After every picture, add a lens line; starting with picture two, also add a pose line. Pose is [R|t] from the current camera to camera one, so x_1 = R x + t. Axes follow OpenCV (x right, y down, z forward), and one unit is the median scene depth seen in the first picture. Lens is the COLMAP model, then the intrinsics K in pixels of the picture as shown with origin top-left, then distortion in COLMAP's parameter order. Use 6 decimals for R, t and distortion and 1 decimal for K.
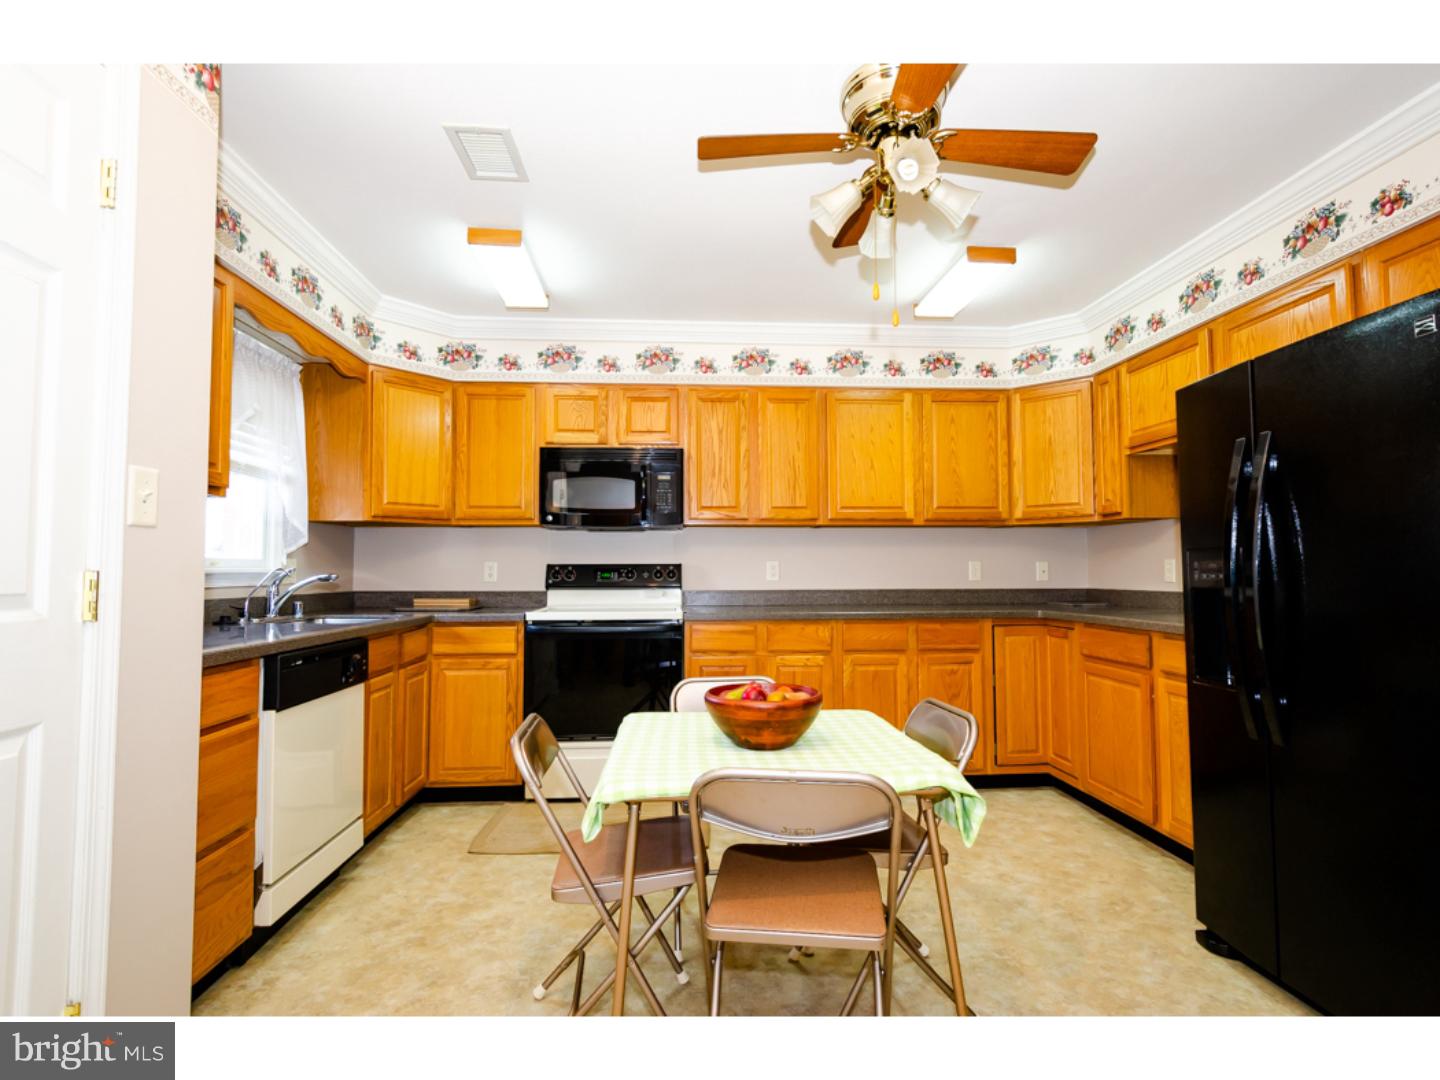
lens RADIAL K [[751.2, 0, 720.0], [0, 751.2, 540.0], [0, 0, 1]] dist [0.000610, -0.000298]
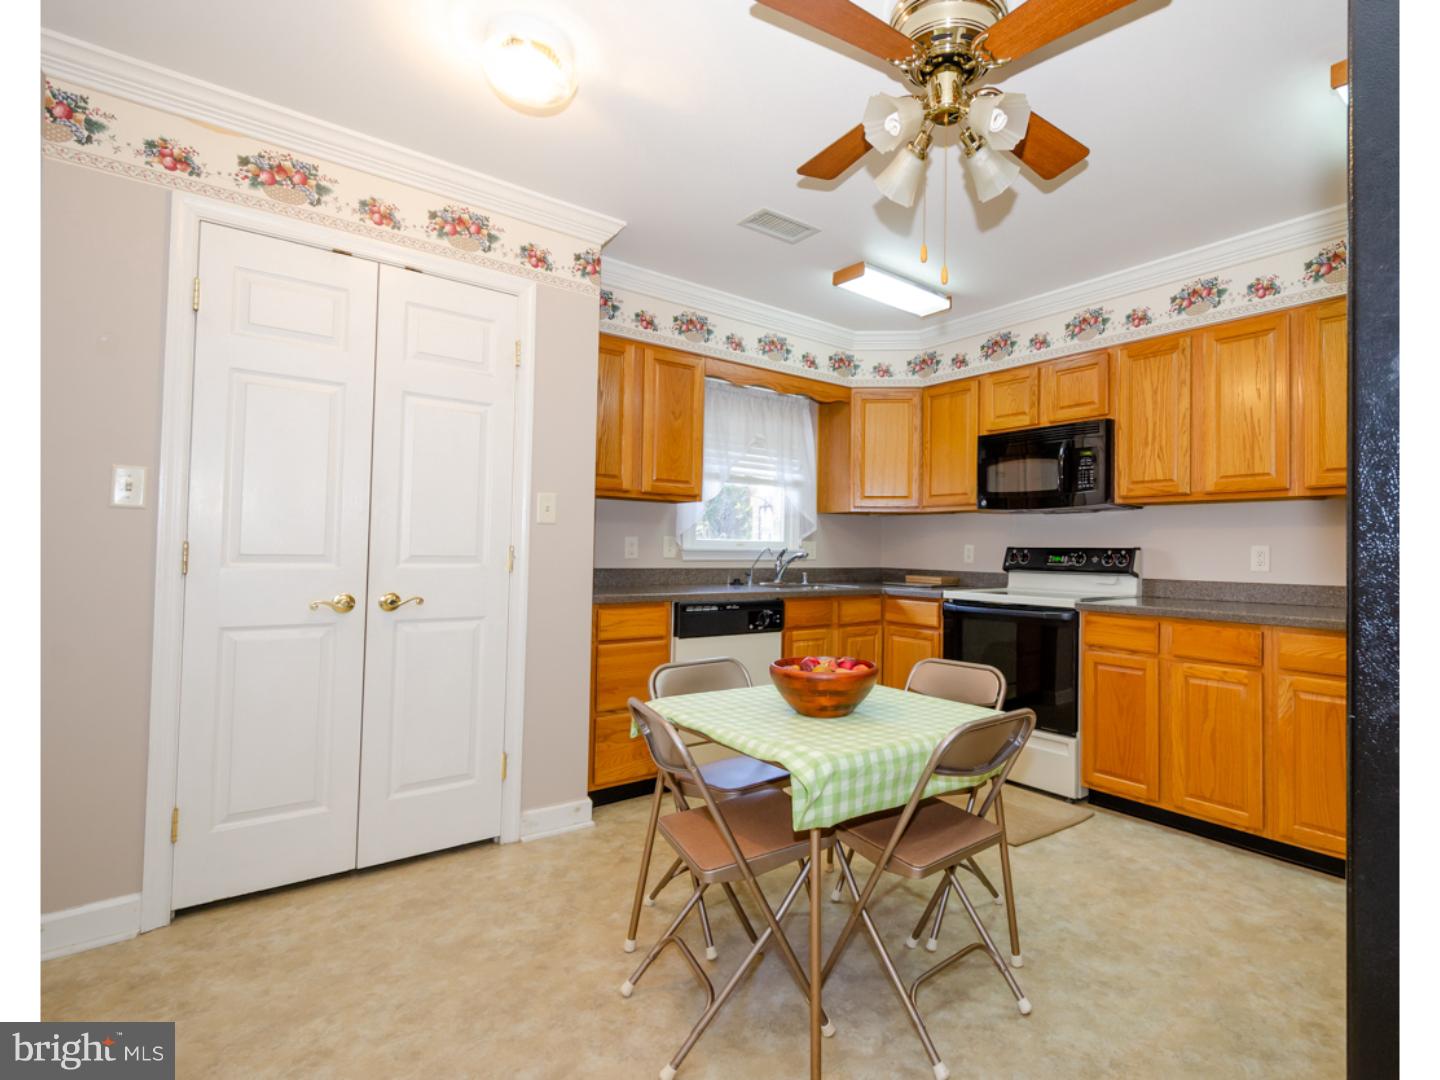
lens RADIAL K [[703.4, 0, 720.0], [0, 703.4, 540.0], [0, 0, 1]] dist [-0.001443, -0.000203]
pose [[0.542745, 0.000183, -0.839898, 0.399234], [0.017853, 0.999772, 0.011755, 0.004304], [0.839708, -0.021374, 0.542617, 0.157106]]
